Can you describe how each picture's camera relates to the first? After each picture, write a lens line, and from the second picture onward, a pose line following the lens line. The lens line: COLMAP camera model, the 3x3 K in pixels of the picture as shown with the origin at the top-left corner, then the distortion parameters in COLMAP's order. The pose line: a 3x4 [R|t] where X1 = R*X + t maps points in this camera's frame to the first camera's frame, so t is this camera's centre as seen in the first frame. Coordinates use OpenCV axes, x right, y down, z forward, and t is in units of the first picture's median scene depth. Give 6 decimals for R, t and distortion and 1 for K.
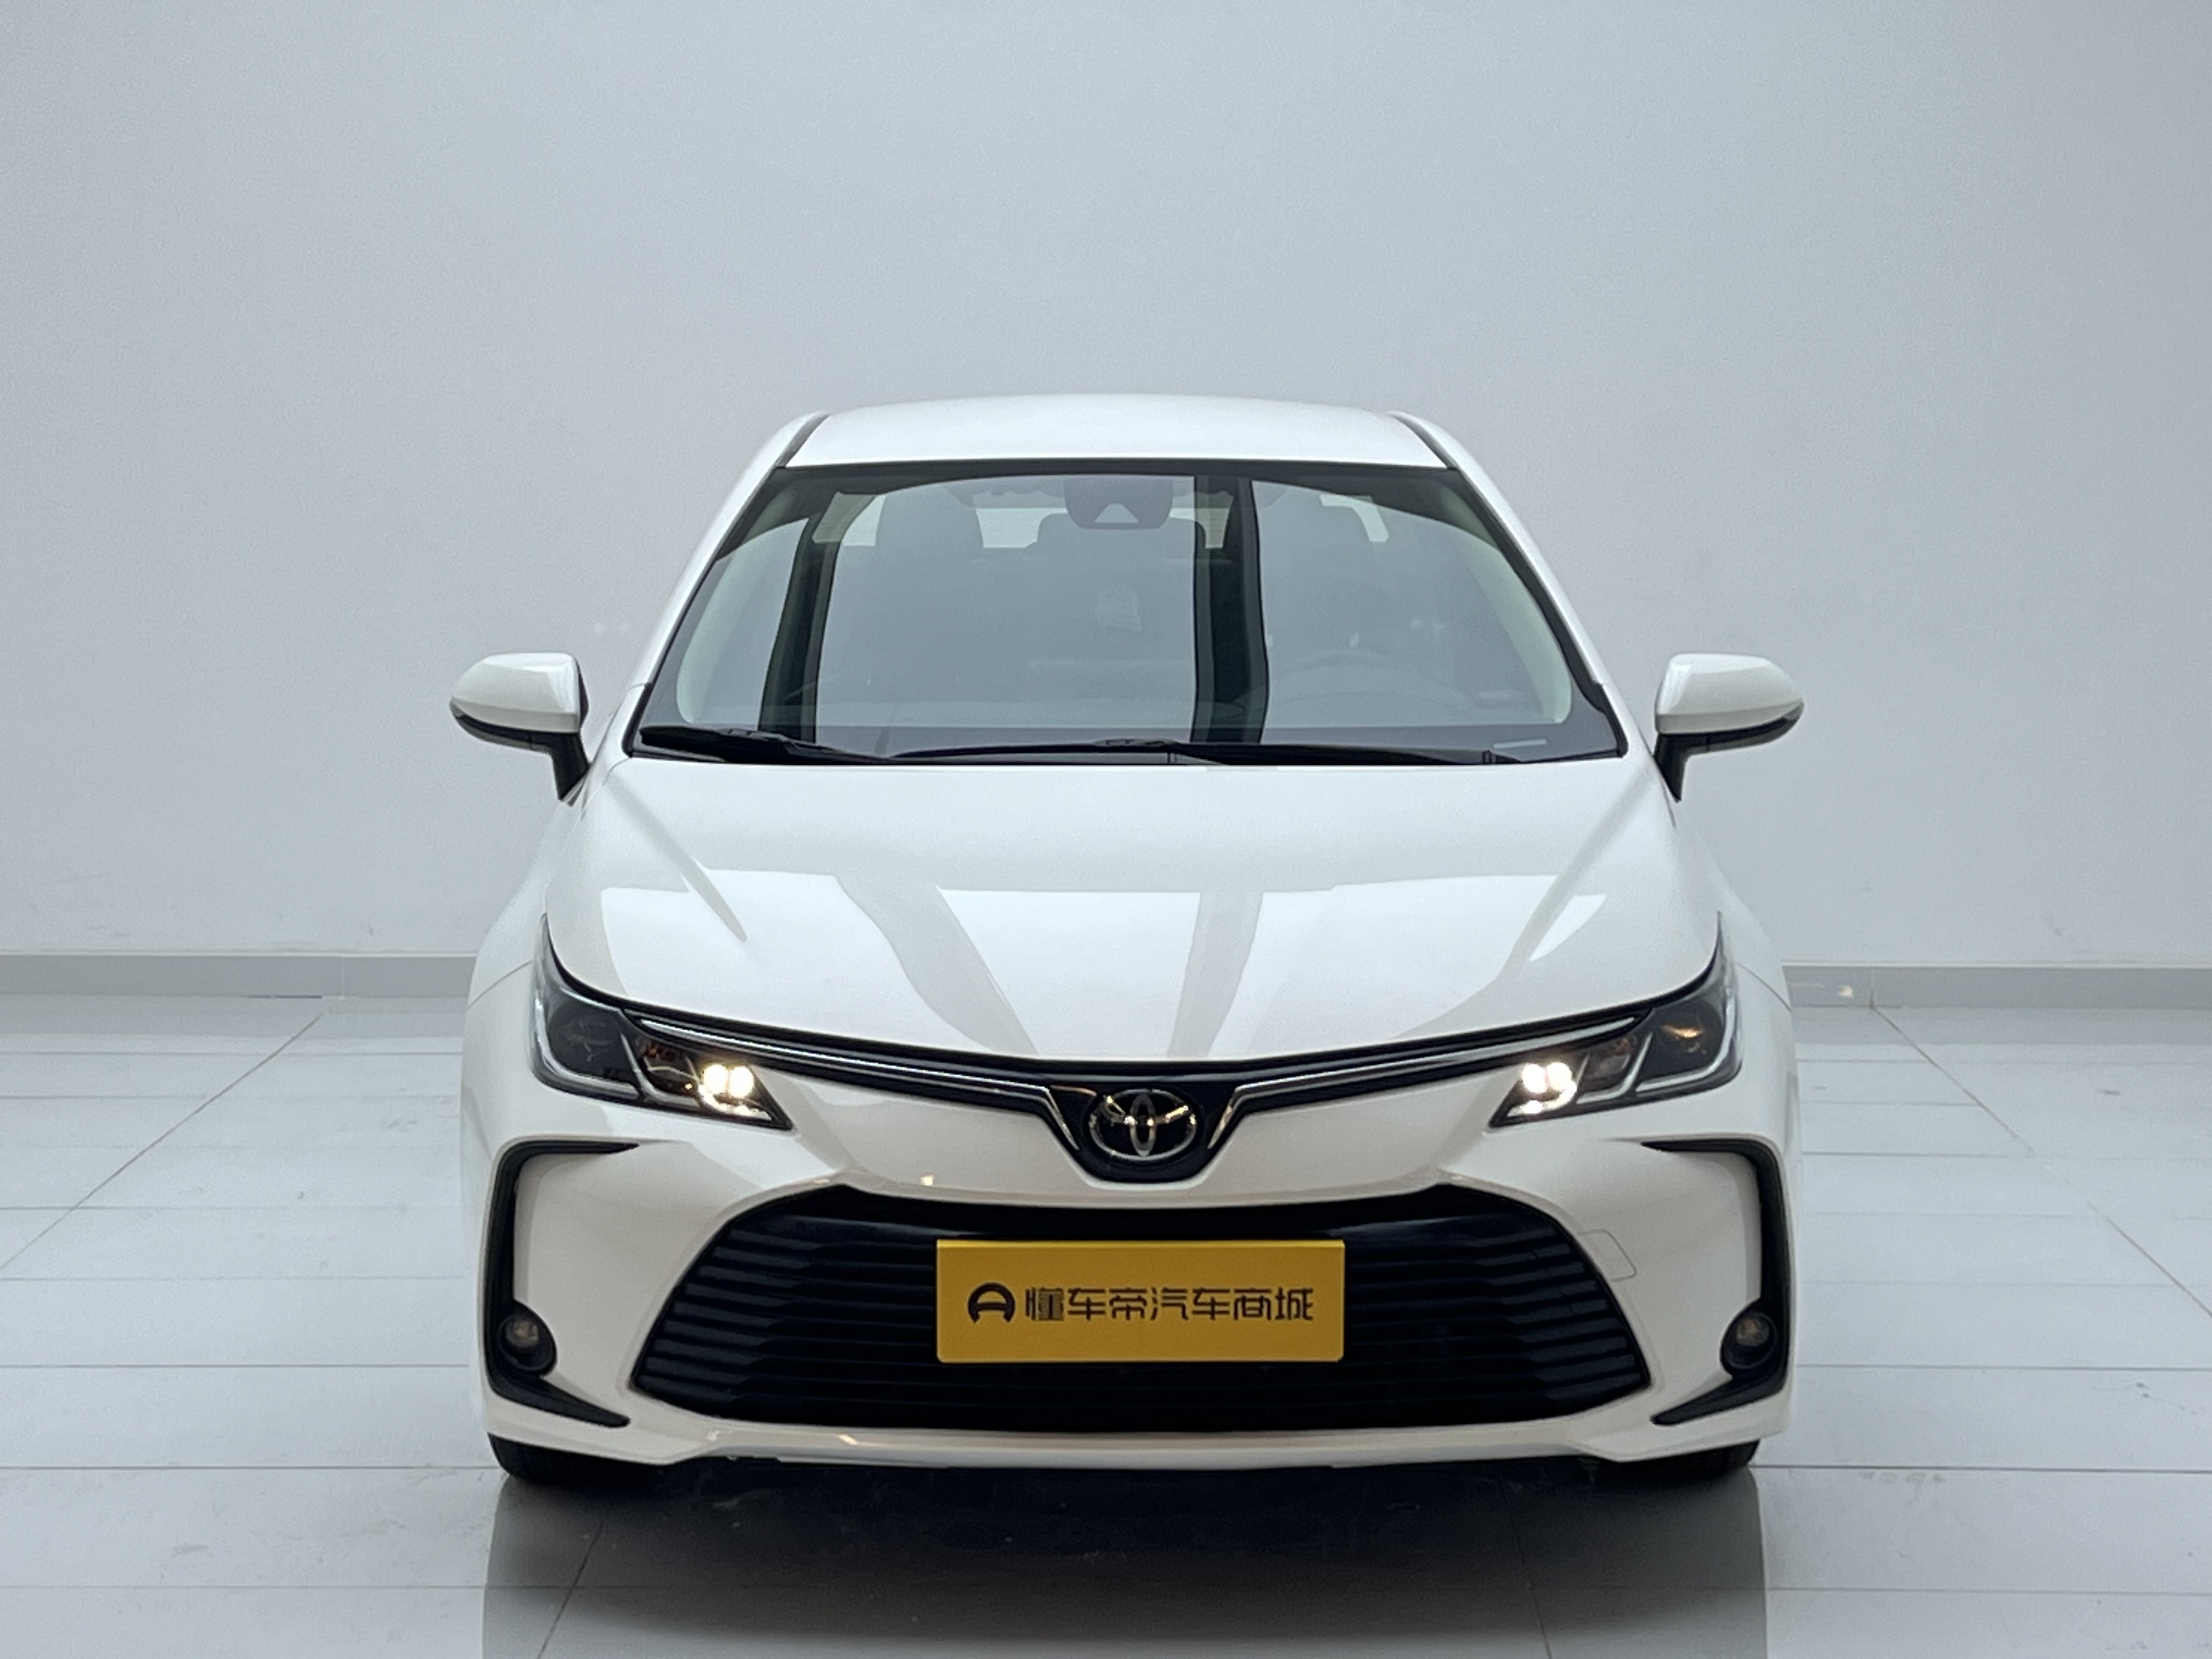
lens RADIAL K [[4502.7, 0, 1106.0], [0, 4502.7, 829.5], [0, 0, 1]] dist [0.135965, -0.013620]
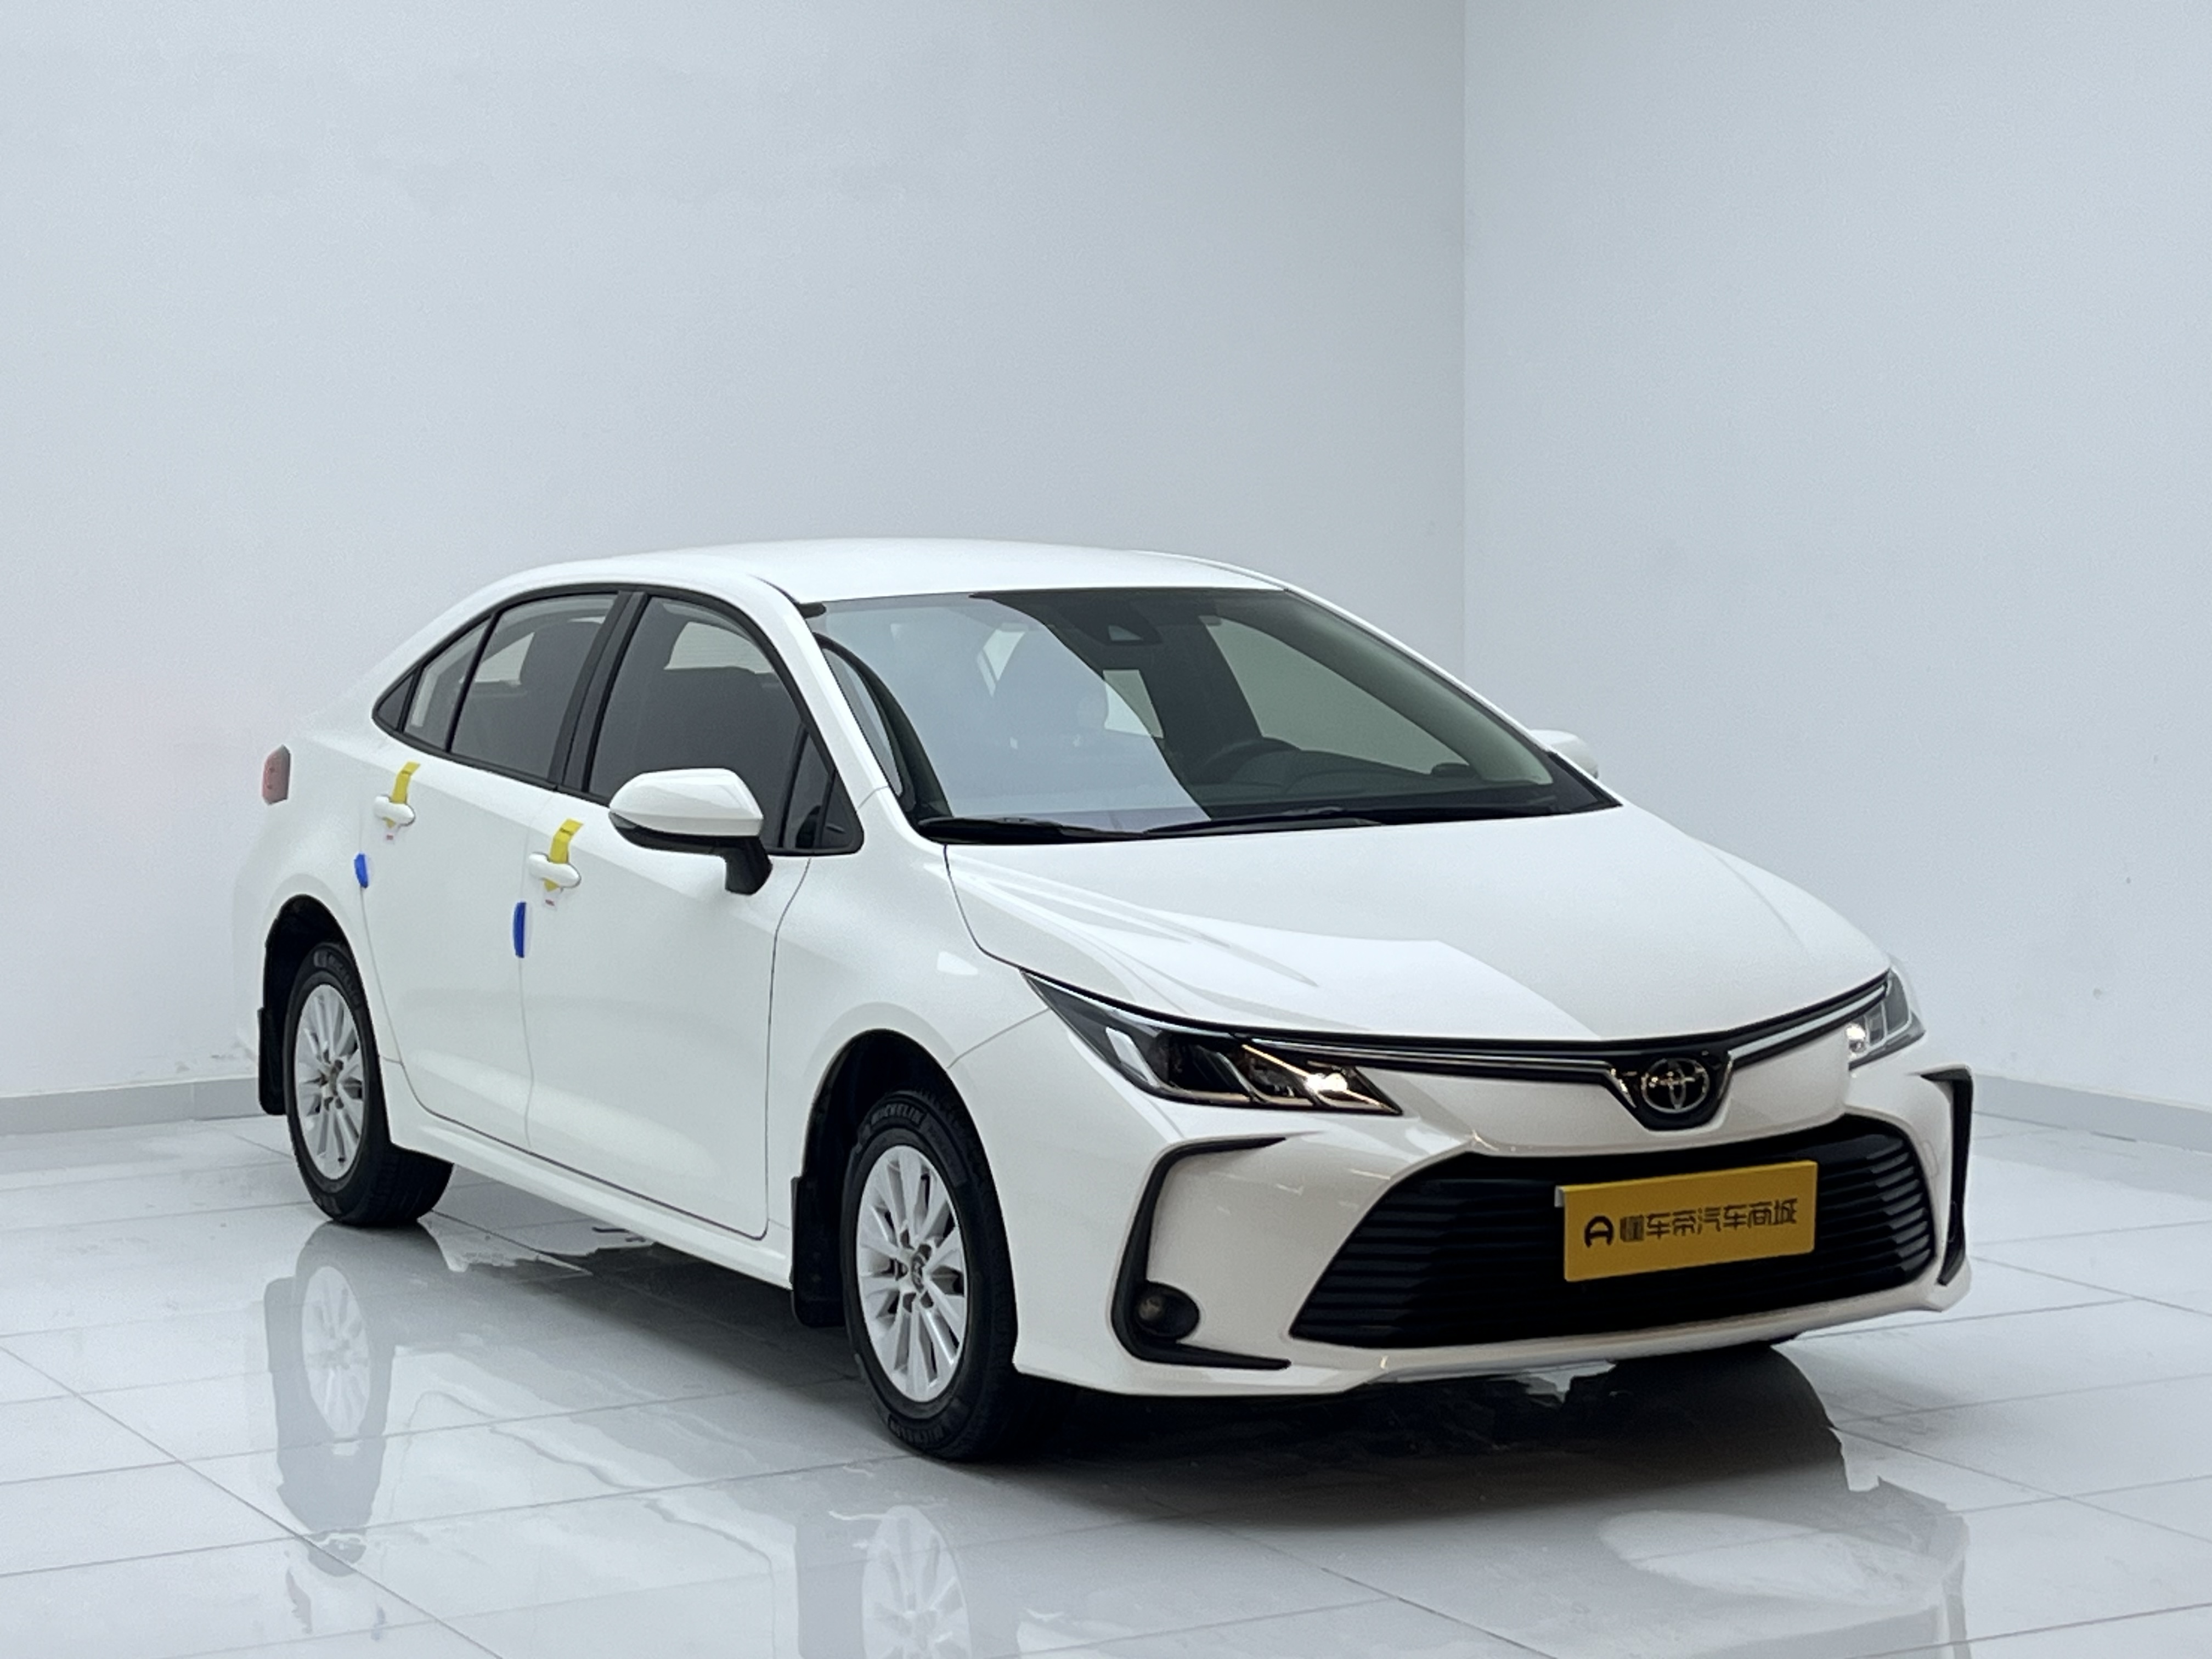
lens RADIAL K [[4502.7, 0, 1106.0], [0, 4502.7, 829.5], [0, 0, 1]] dist [0.135965, -0.013620]
pose [[0.870275, -0.048561, 0.490167, -0.767042], [0.066260, 0.997625, -0.018808, 0.005734], [-0.488090, 0.048847, 0.871426, -0.056387]]
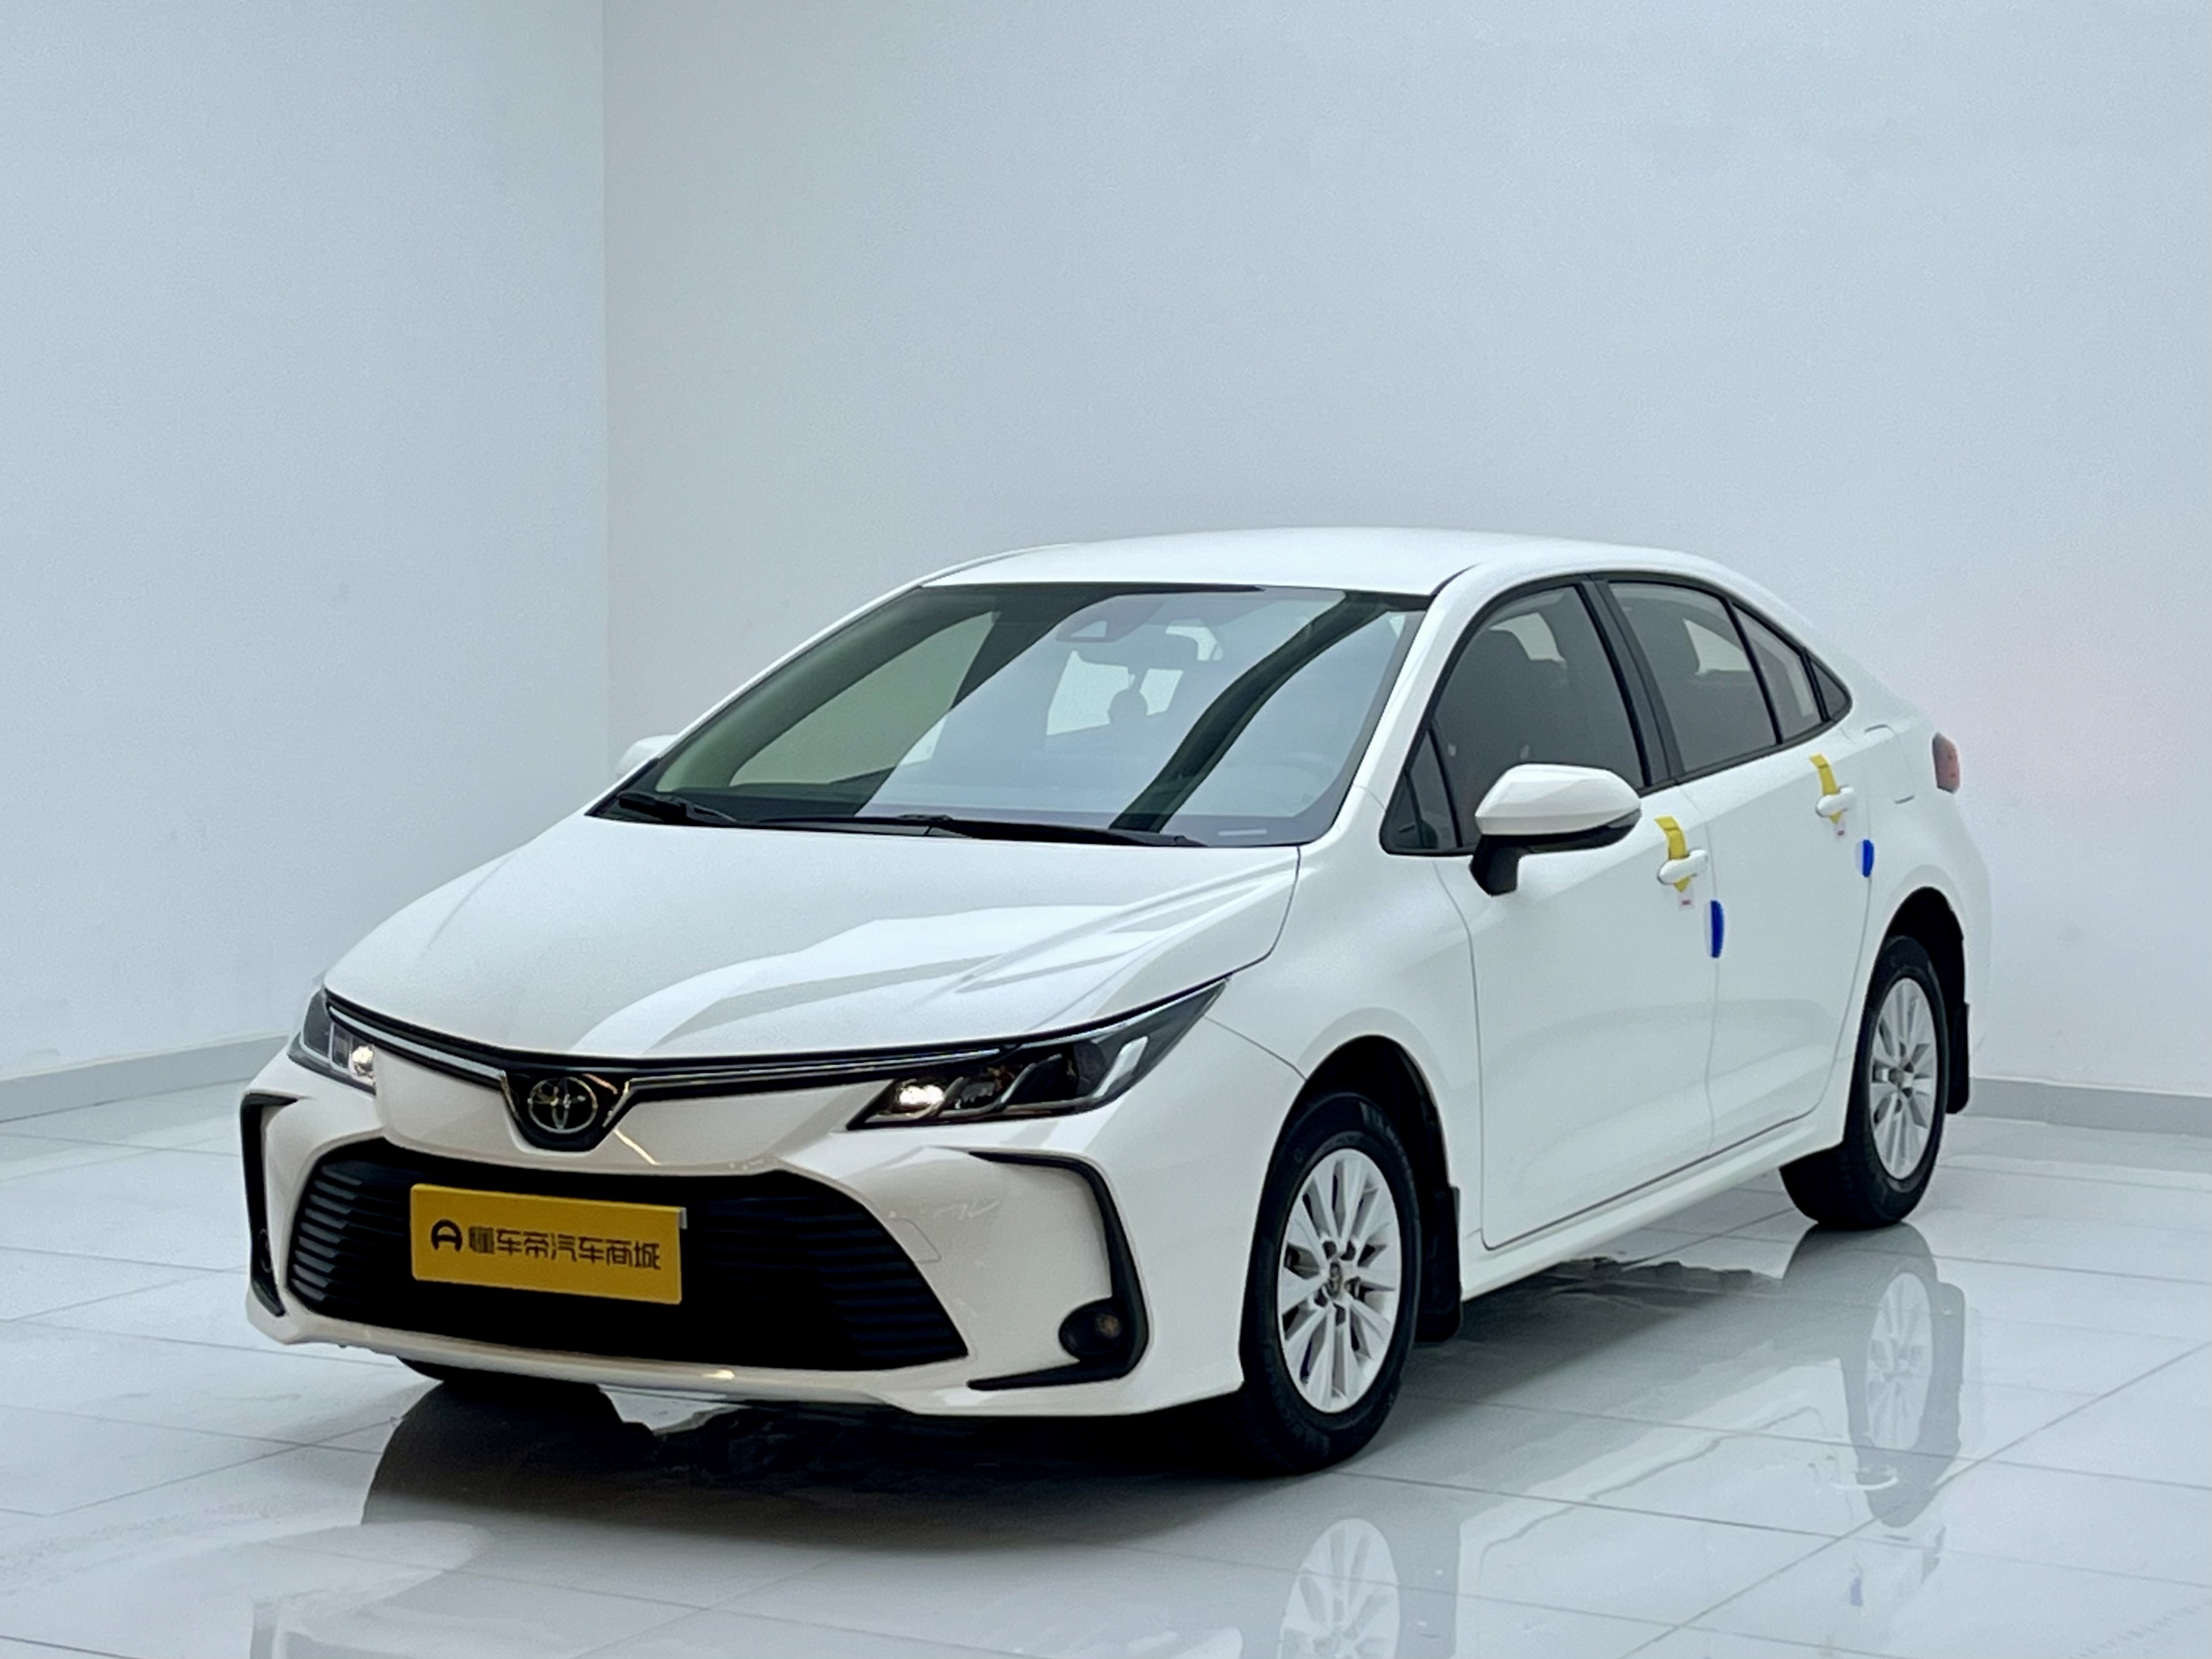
lens RADIAL K [[4502.3, 0, 1106.0], [0, 4502.3, 829.5], [0, 0, 1]] dist [0.135965, -0.013620]
pose [[0.879350, 0.037031, -0.474734, 0.737632], [-0.051573, 0.998513, -0.017639, 0.003099], [0.473375, 0.039994, 0.879952, -0.042306]]
